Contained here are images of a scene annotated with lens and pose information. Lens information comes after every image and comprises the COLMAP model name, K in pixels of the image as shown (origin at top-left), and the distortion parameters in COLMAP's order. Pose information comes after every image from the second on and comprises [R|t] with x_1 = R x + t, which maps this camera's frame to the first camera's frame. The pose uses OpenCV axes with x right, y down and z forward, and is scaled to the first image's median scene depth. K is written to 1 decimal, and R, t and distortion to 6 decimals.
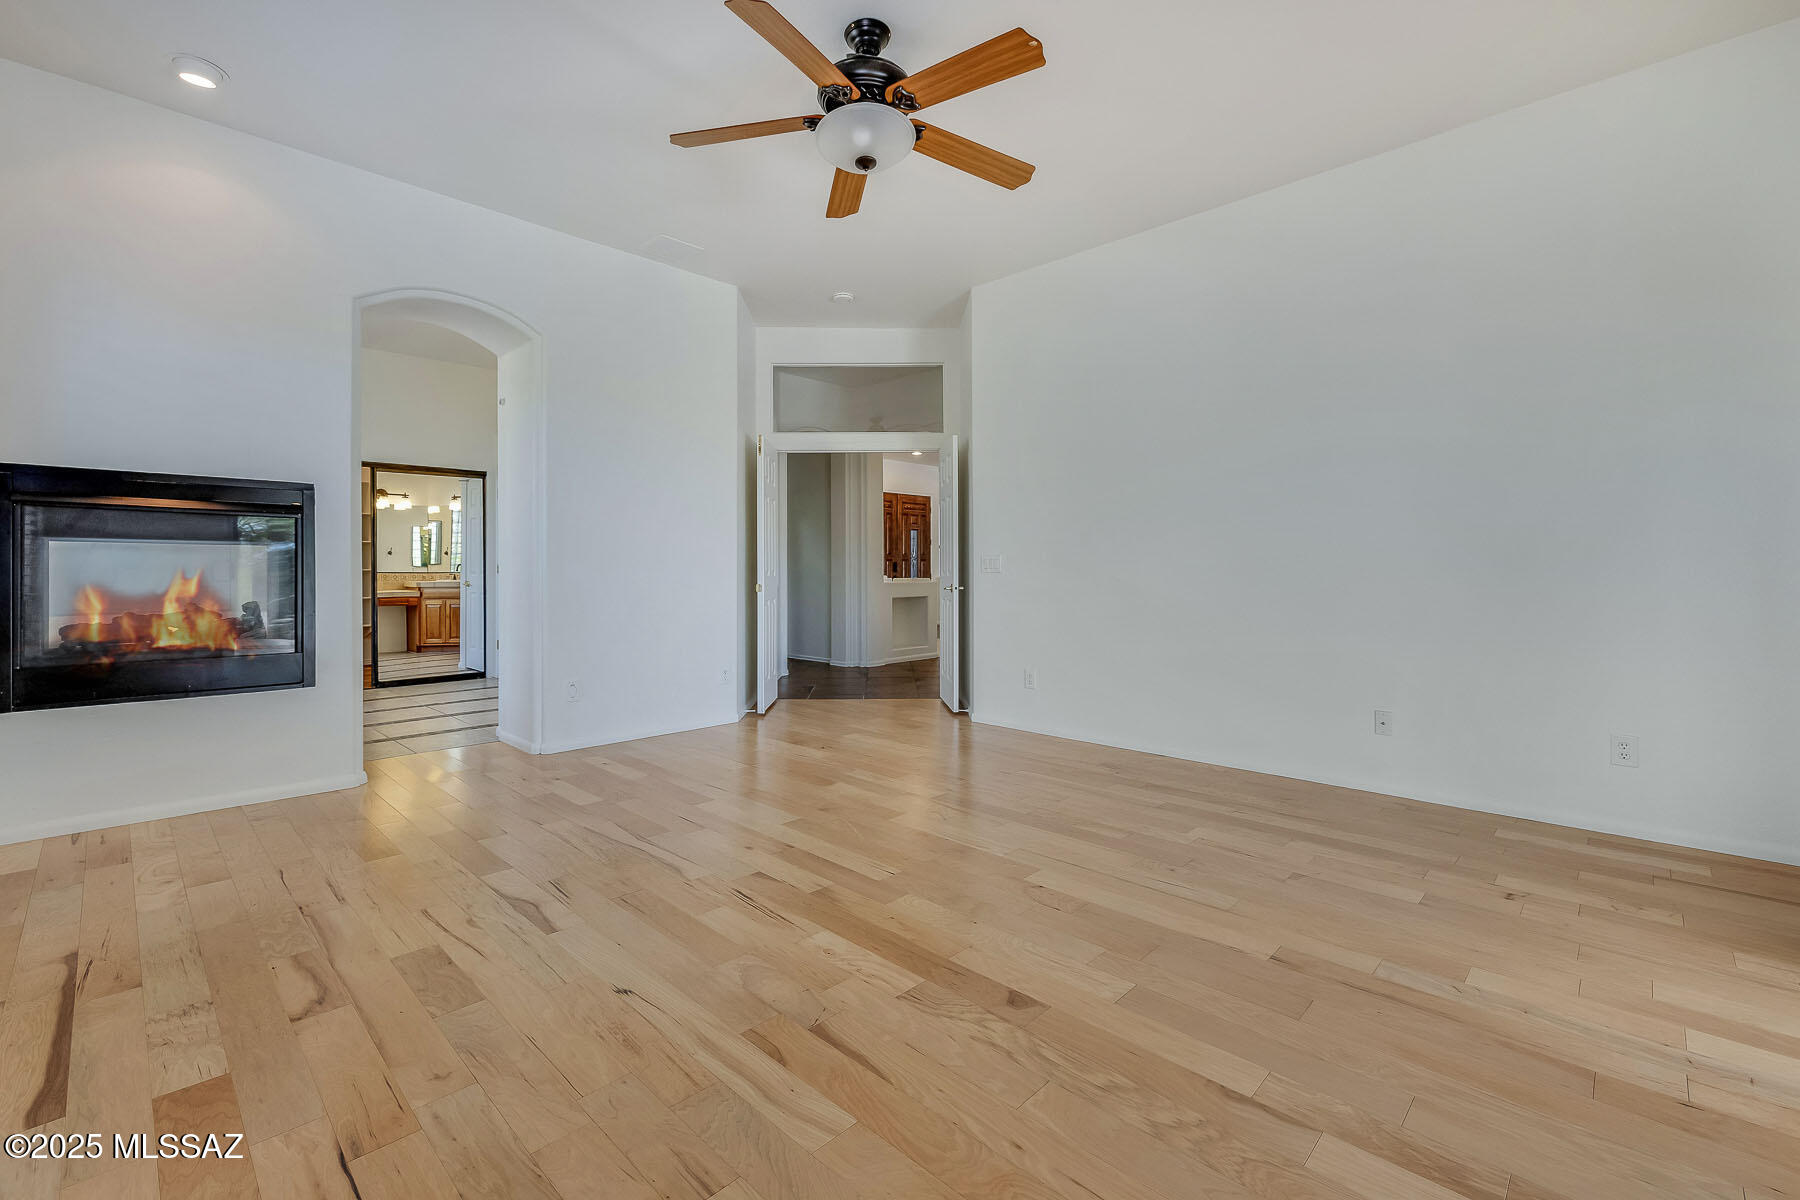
lens RADIAL K [[785.2, 0, 885.1], [0, 785.2, 585.7], [0, 0, 1]] dist [-0.000877, -0.000098]
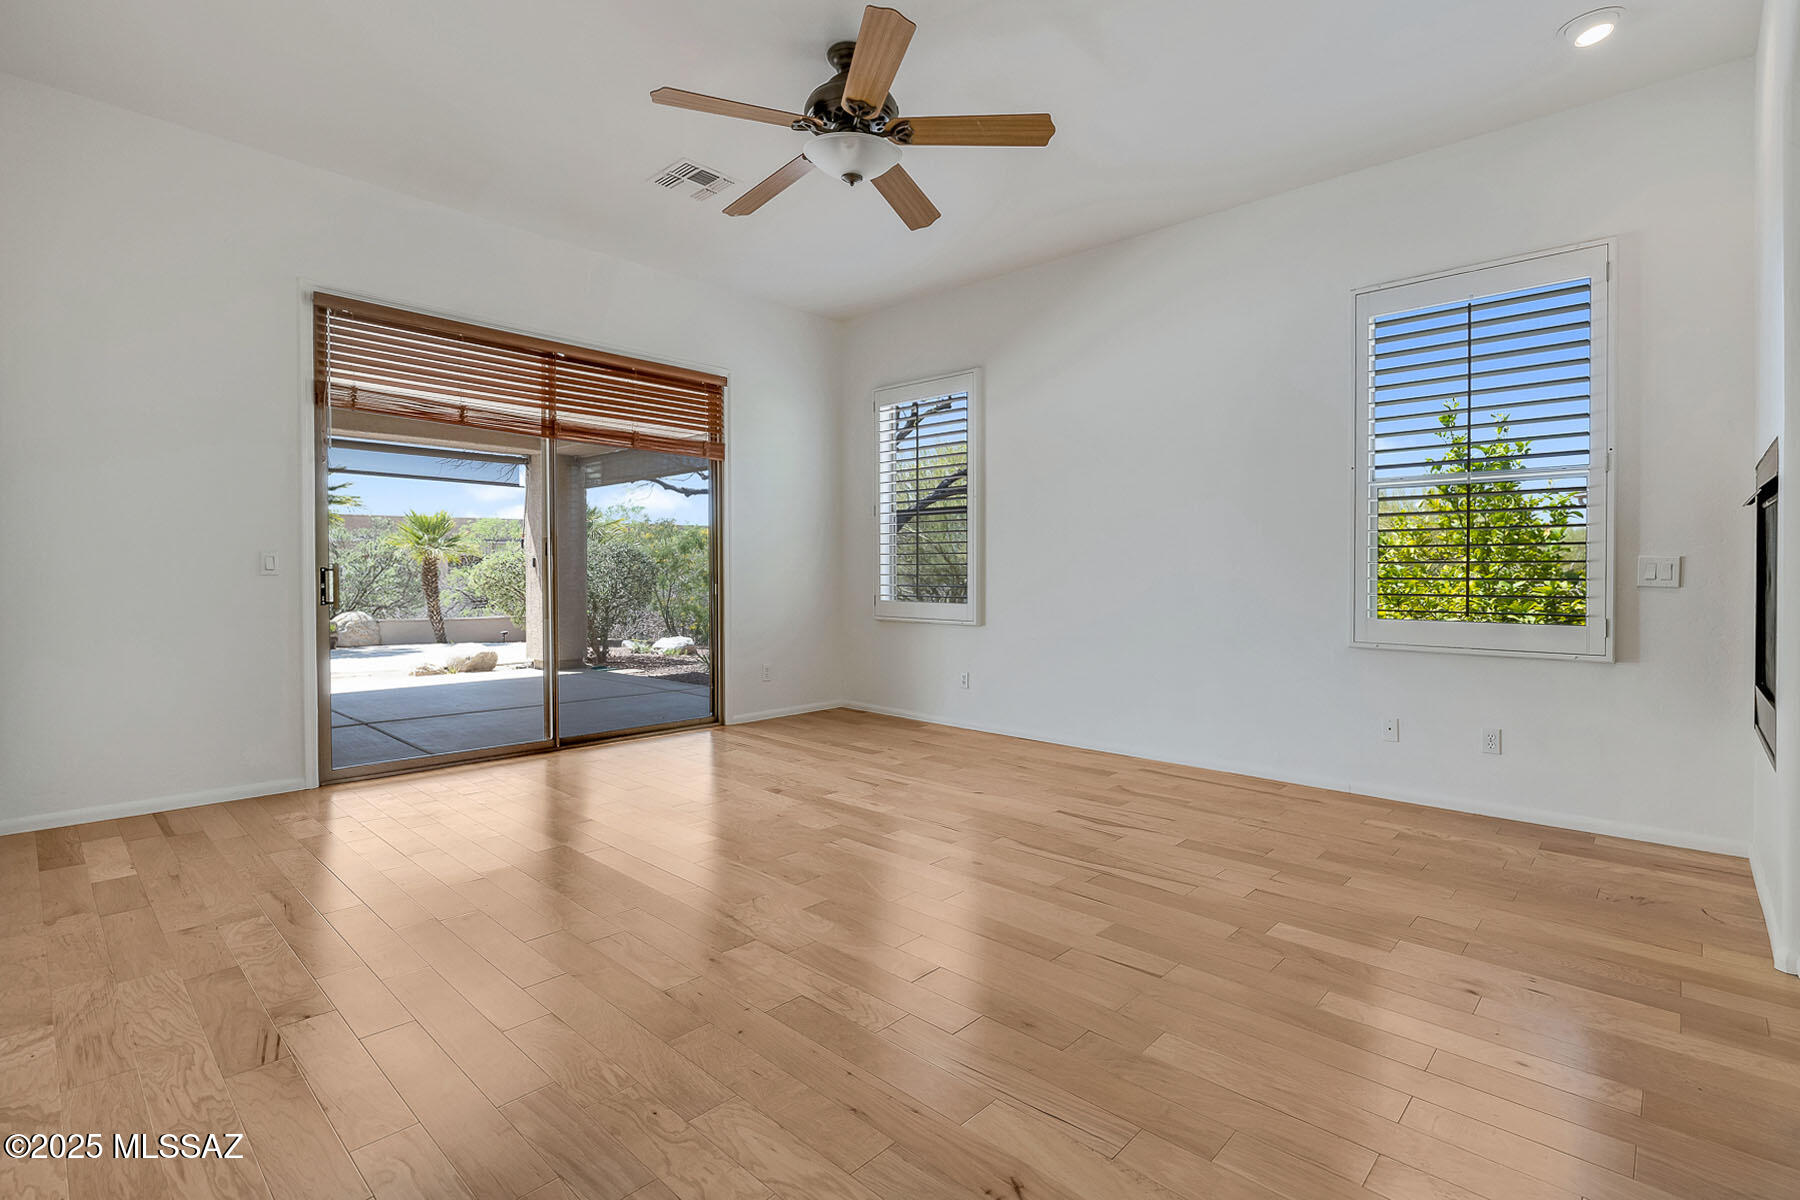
lens RADIAL K [[845.1, 0, 893.8], [0, 845.1, 607.1], [0, 0, 1]] dist [-0.002896, -0.000324]
pose [[-0.999664, -0.004118, -0.025590, -0.052919], [-0.005190, 0.999104, 0.042000, -0.023821], [0.025394, 0.042119, -0.998790, 2.365326]]
